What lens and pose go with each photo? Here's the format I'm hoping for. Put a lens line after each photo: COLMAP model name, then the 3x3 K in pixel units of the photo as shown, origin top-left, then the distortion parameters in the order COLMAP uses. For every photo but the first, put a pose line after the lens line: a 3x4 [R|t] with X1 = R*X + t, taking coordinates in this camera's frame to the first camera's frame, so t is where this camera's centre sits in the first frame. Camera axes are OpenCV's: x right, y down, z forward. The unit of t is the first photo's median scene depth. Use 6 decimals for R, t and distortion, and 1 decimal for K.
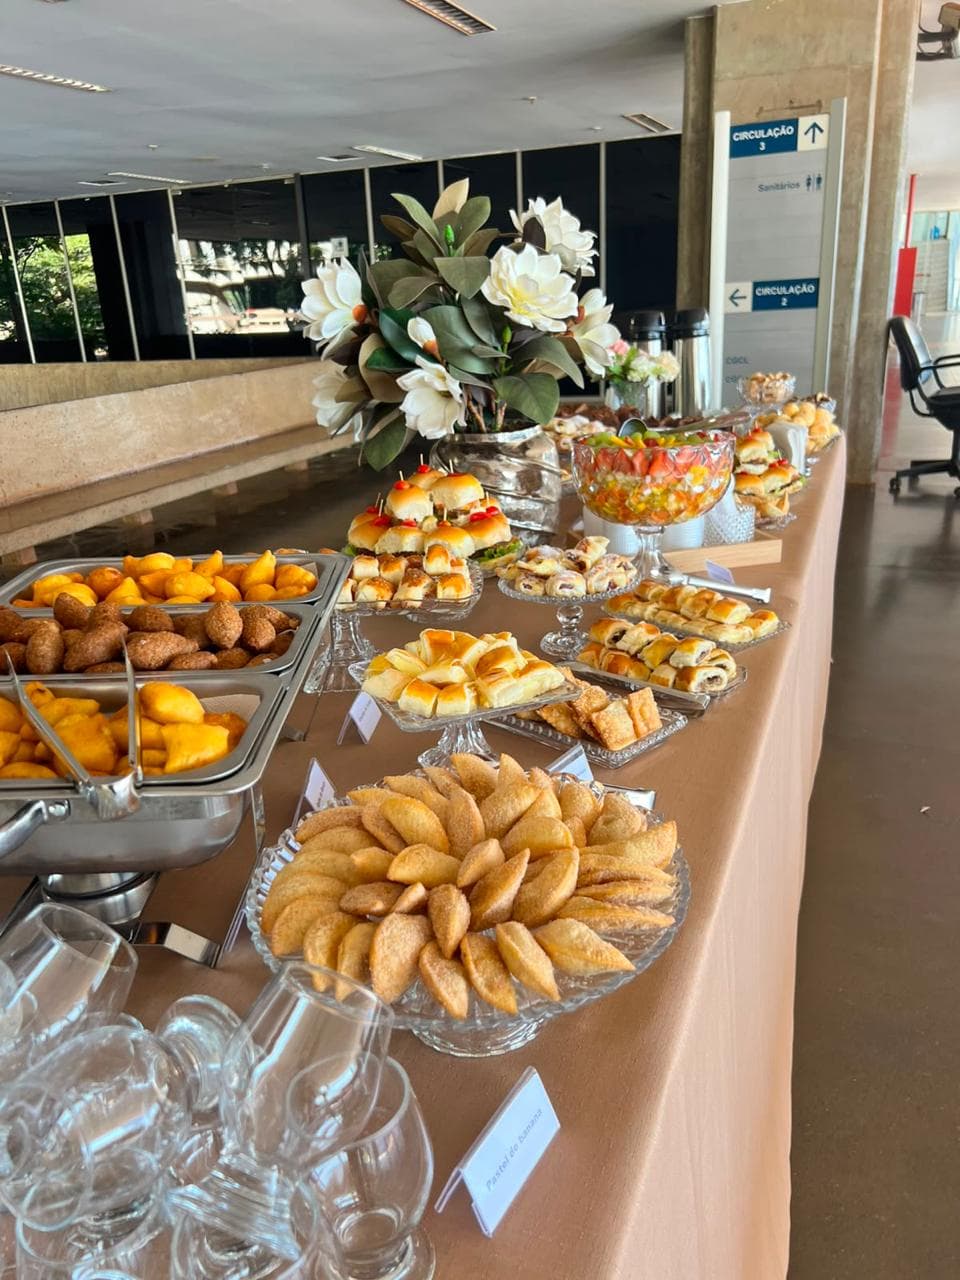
lens RADIAL K [[959.8, 0, 479.8], [0, 959.8, 632.3], [0, 0, 1]] dist [0.030335, -0.042146]
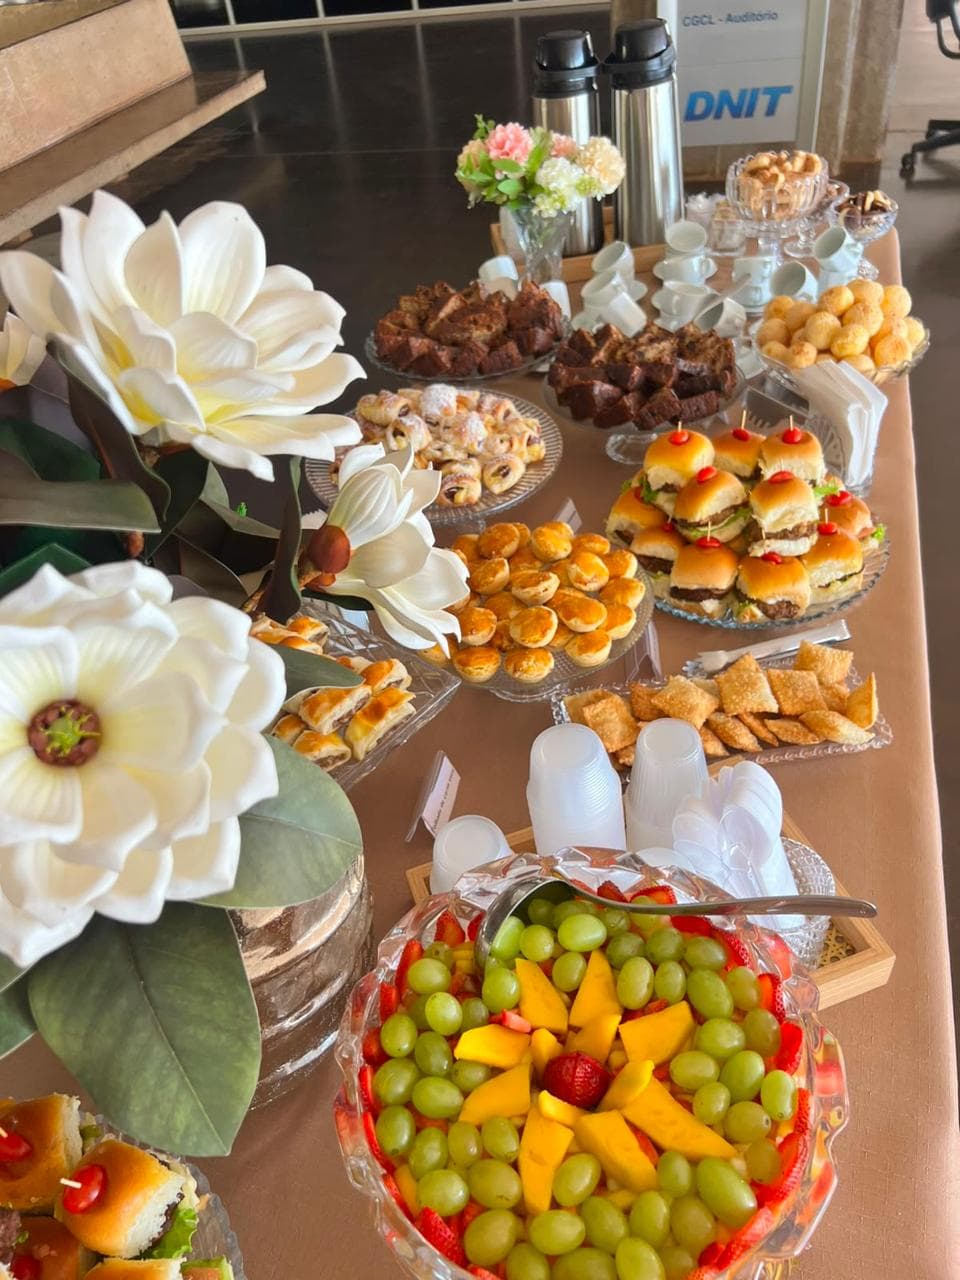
lens RADIAL K [[959.8, 0, 469.2], [0, 959.8, 618.5], [0, 0, 1]] dist [0.030335, -0.042146]
pose [[0.994716, -0.099818, 0.024015, 0.078651], [0.084925, 0.931435, 0.353860, -0.234813], [-0.057690, -0.349951, 0.934990, 0.392972]]
